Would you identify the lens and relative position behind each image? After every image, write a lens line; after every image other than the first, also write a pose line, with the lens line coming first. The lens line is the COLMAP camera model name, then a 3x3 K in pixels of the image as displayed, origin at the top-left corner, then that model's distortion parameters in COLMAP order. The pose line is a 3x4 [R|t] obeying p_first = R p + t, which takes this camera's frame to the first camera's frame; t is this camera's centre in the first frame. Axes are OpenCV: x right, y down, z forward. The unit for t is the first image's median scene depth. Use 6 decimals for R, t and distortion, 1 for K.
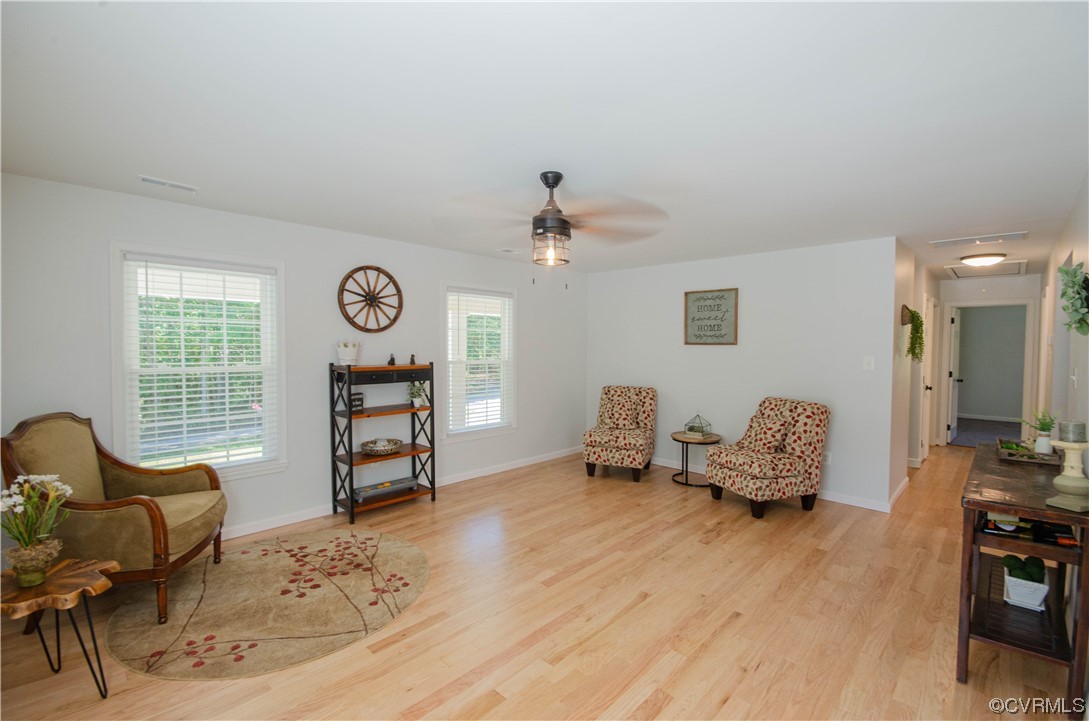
lens RADIAL K [[471.2, 0, 553.7], [0, 471.2, 360.4], [0, 0, 1]] dist [-0.009616, -0.000062]
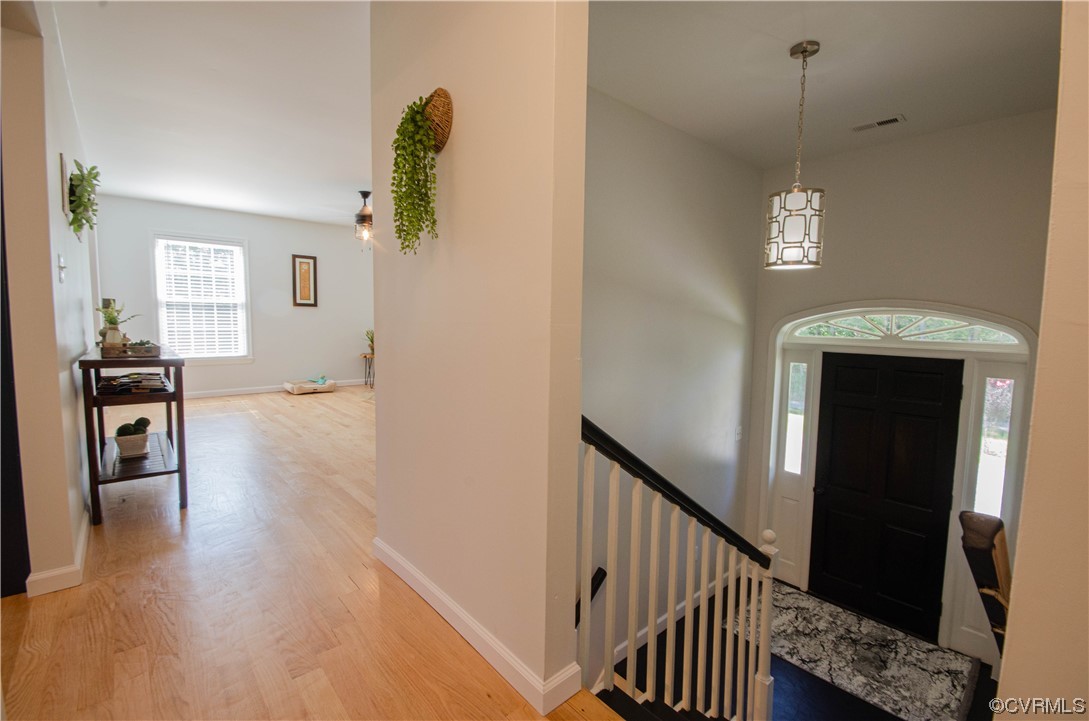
lens RADIAL K [[473.8, 0, 550.9], [0, 473.8, 362.4], [0, 0, 1]] dist [0.009981, -0.015018]
pose [[-0.079186, 0.084738, -0.993252, 1.229259], [-0.052939, 0.994617, 0.089075, 0.052929], [0.995453, 0.059635, -0.074274, 1.246423]]
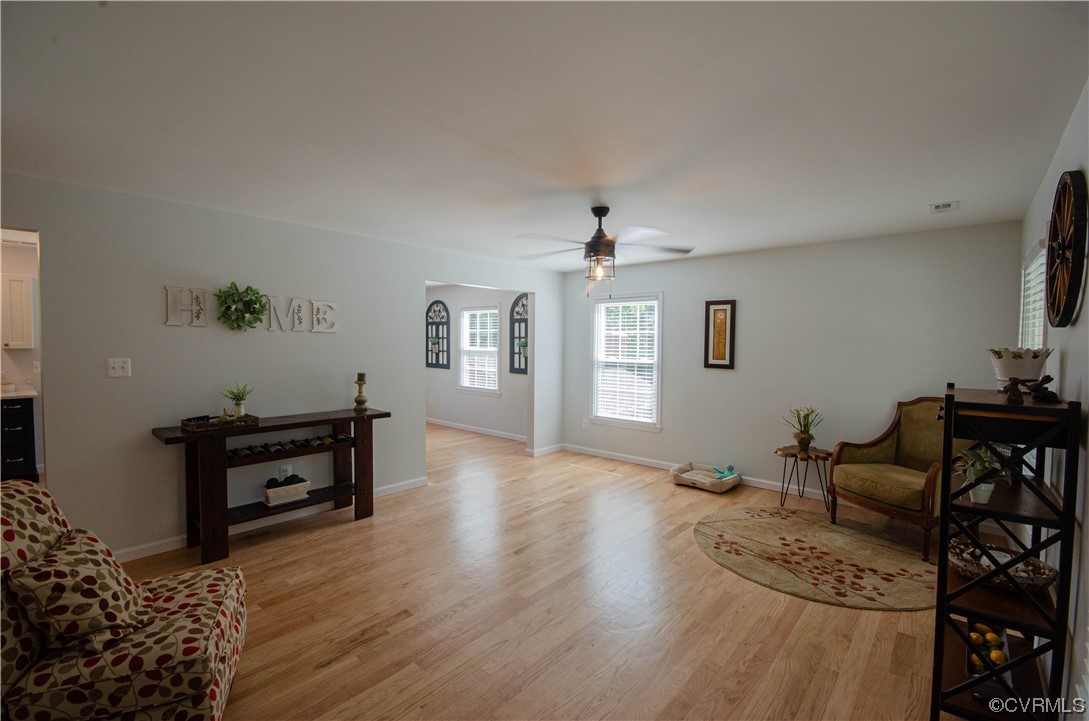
lens RADIAL K [[479.8, 0, 551.0], [0, 479.8, 359.6], [0, 0, 1]] dist [0.009932, -0.012549]
pose [[-0.998592, -0.013853, -0.051213, 0.118321], [-0.017415, 0.997411, 0.069772, -0.051688], [0.050114, 0.070565, -0.996248, 1.476858]]
